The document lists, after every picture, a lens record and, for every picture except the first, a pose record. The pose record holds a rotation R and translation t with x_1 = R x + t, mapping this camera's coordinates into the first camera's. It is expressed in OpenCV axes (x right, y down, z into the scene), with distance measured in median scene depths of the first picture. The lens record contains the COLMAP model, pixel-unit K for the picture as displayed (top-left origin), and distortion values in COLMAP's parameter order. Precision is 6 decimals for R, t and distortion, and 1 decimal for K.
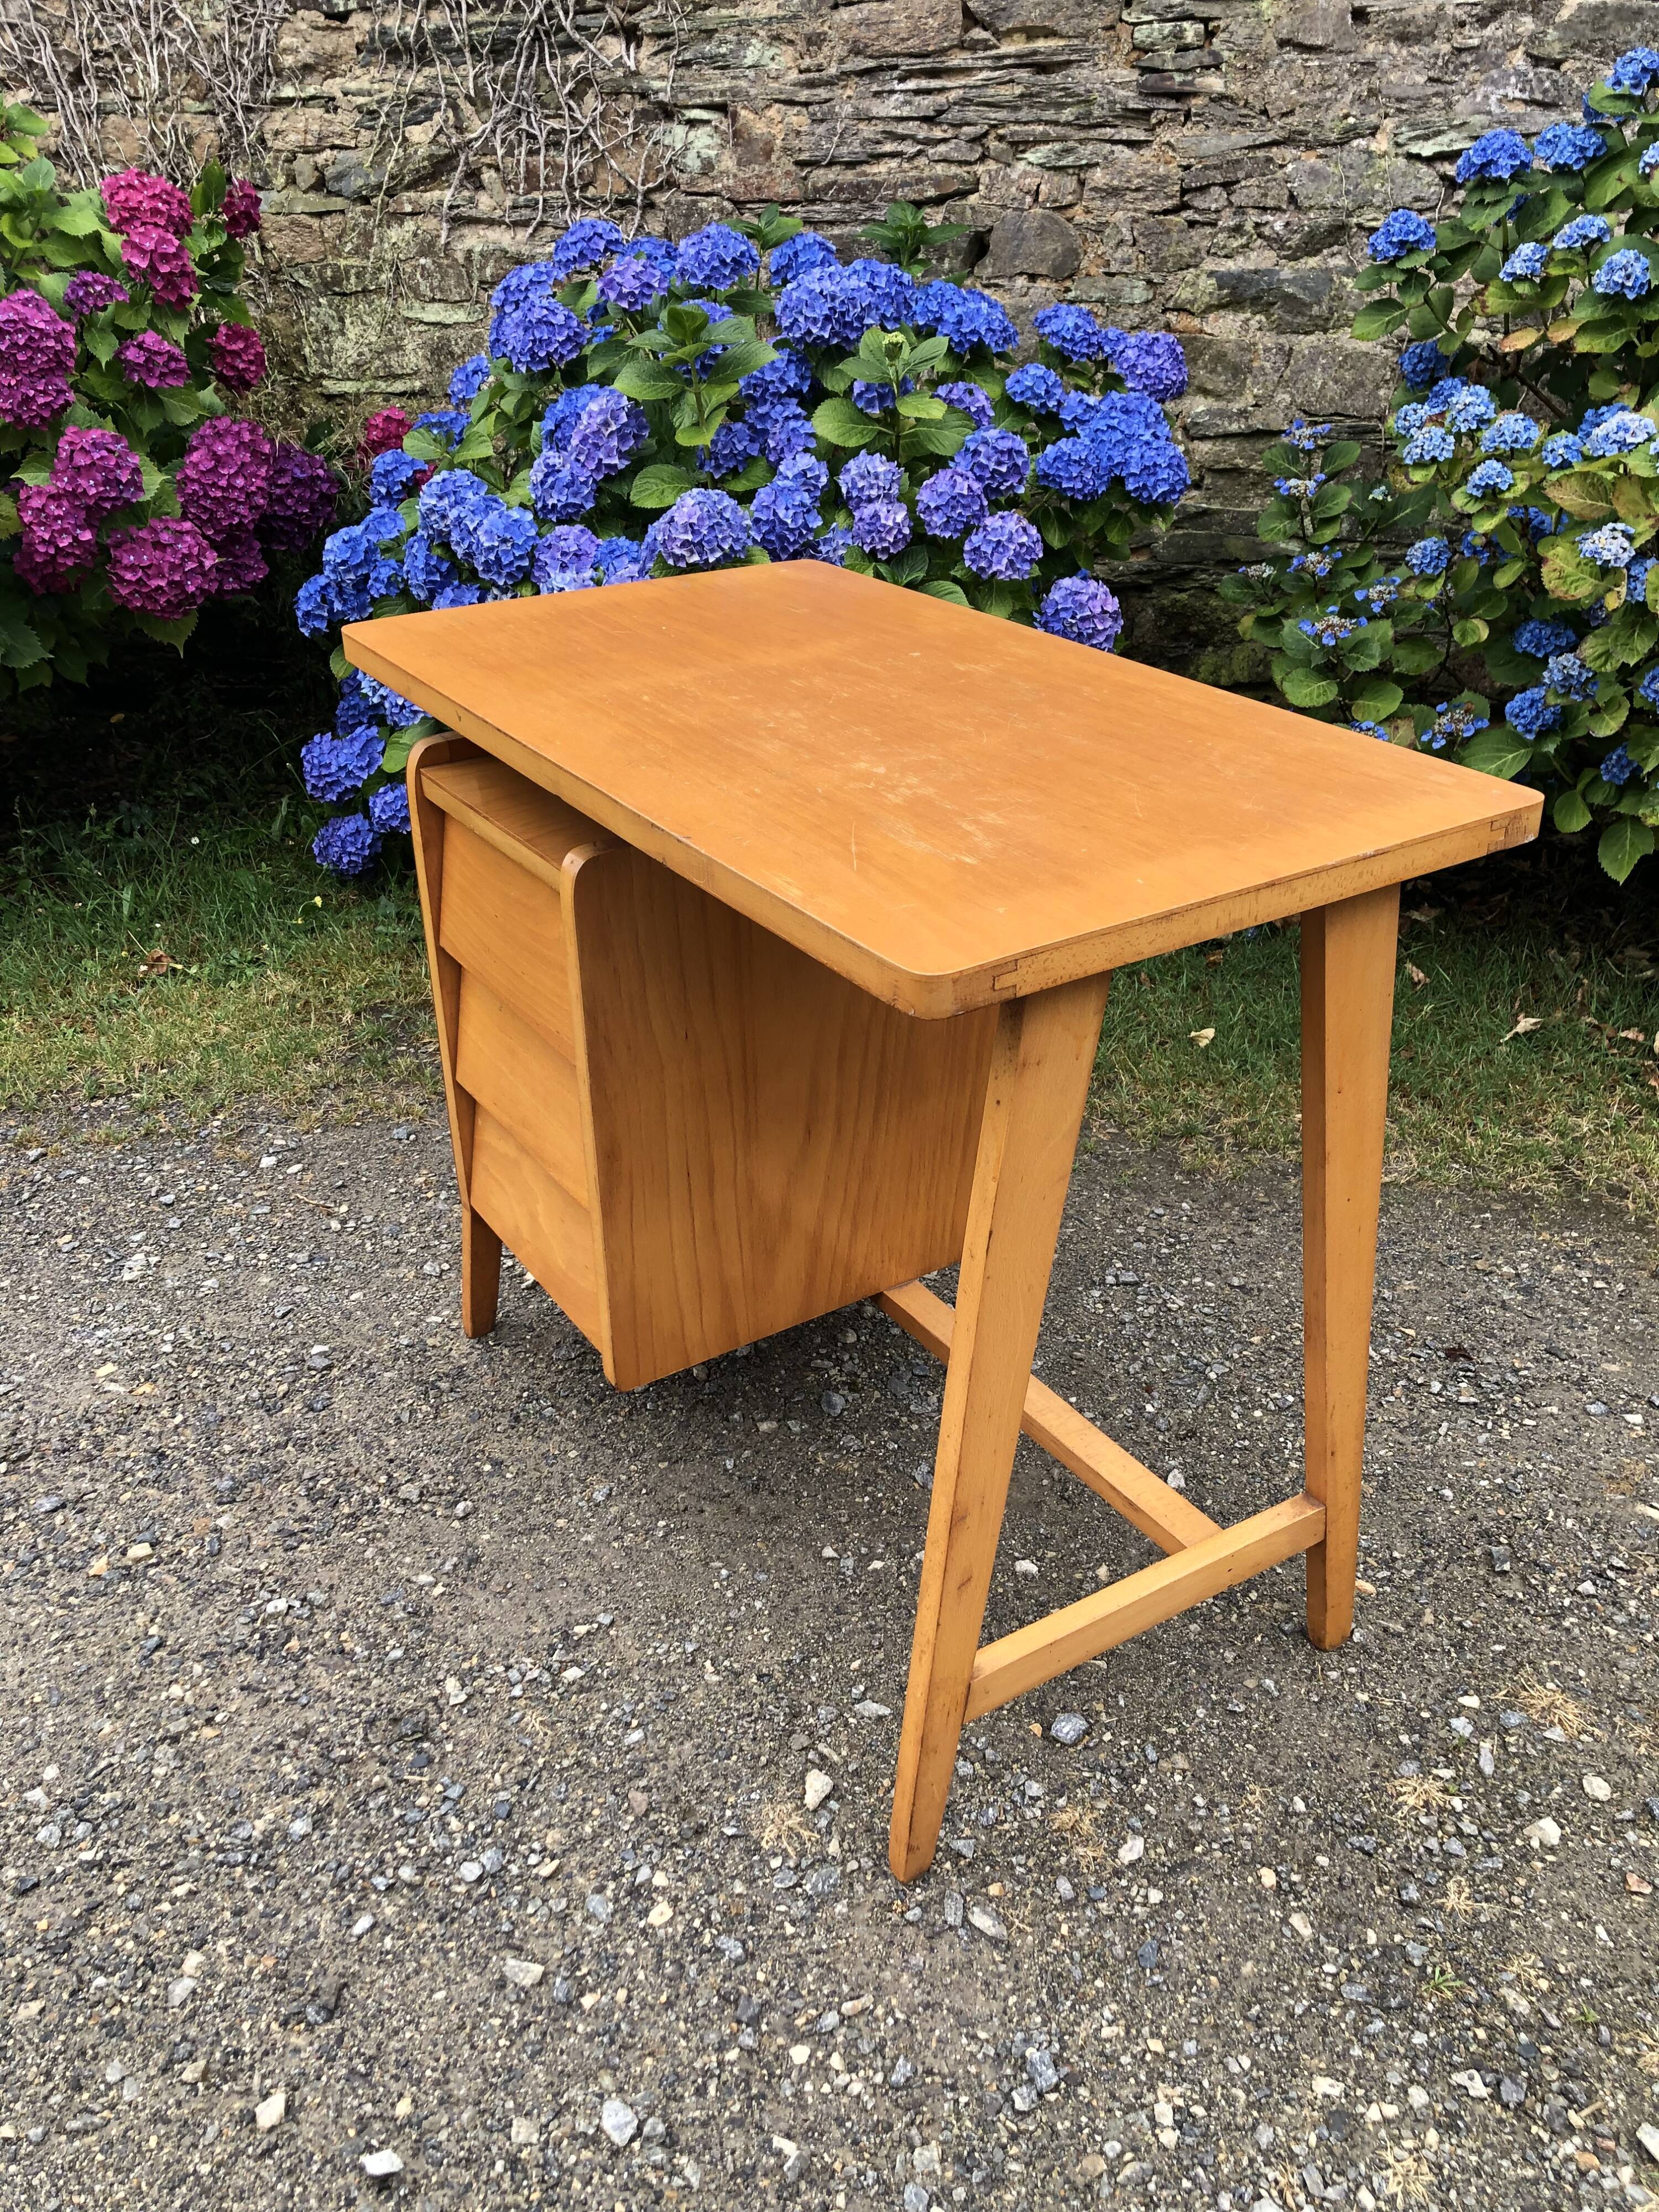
lens RADIAL K [[1834.6, 0, 840.1], [0, 1834.6, 1109.9], [0, 0, 1]] dist [0.005274, 0.018917]
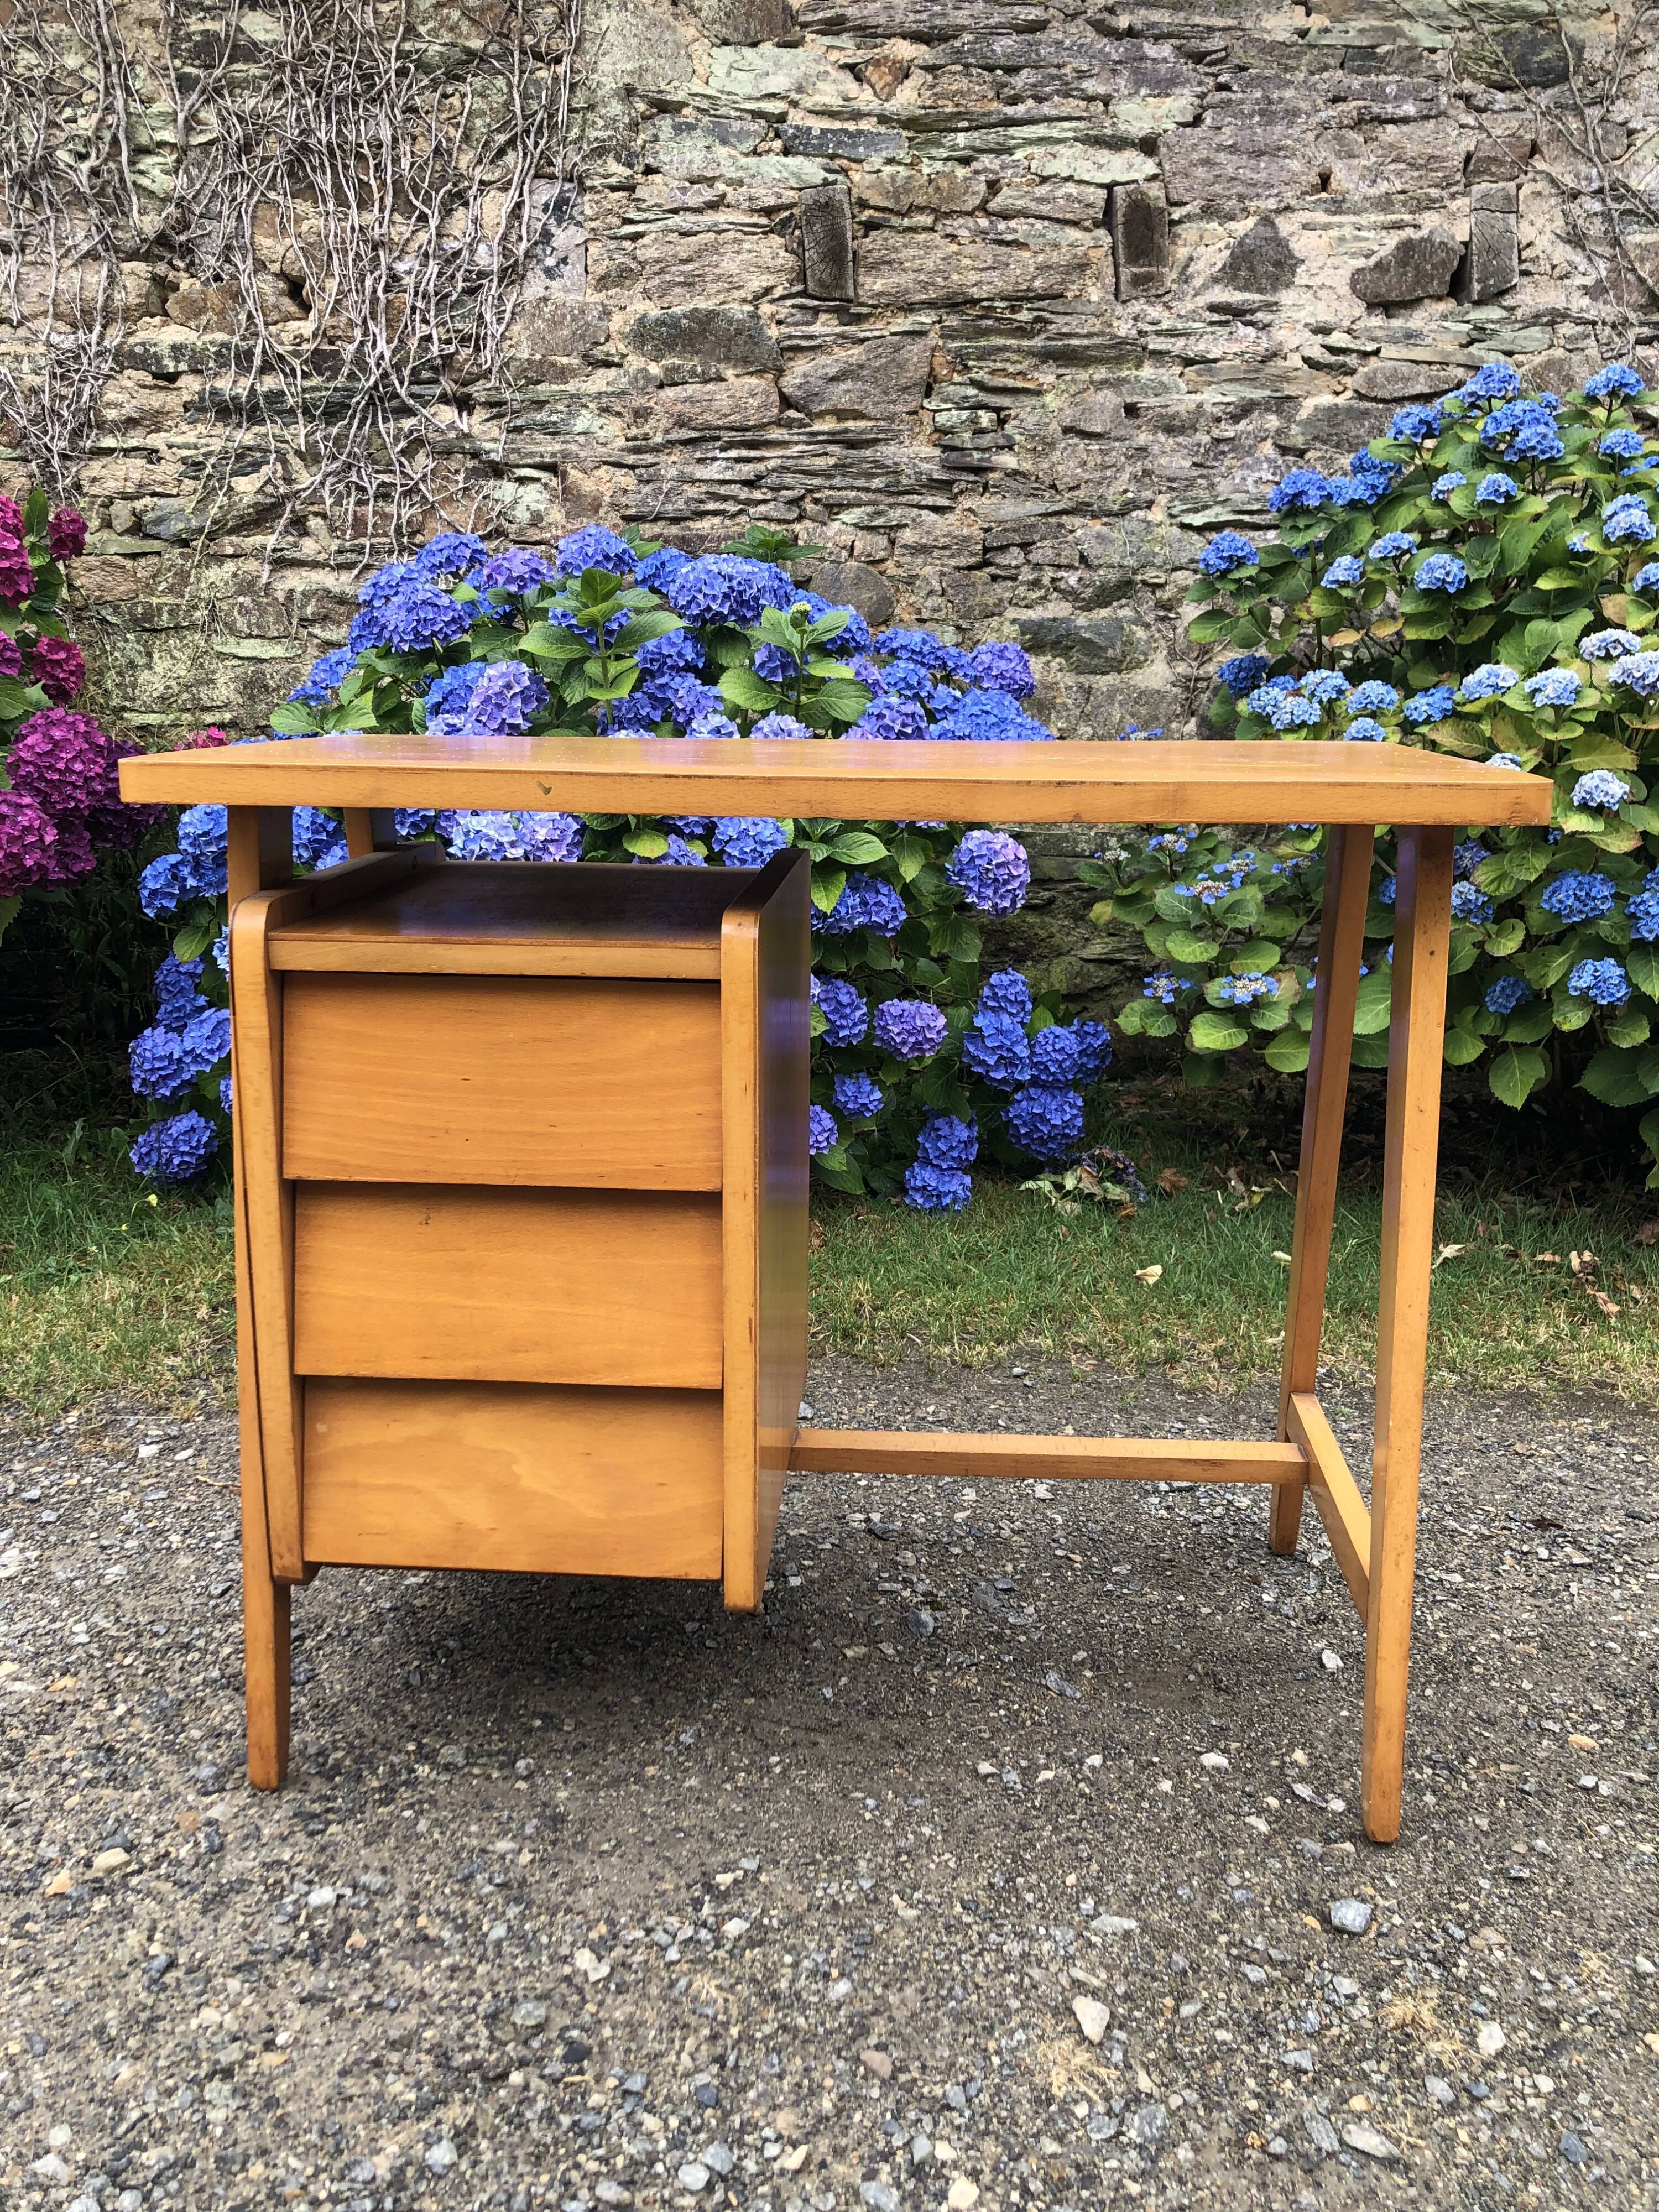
lens RADIAL K [[1834.6, 0, 833.7], [0, 1834.6, 1085.5], [0, 0, 1]] dist [0.005274, 0.018917]
pose [[0.979683, -0.022901, 0.199241, -0.160772], [0.075318, 0.962752, -0.259684, 0.105570], [-0.185873, 0.269415, 0.944916, 0.093051]]
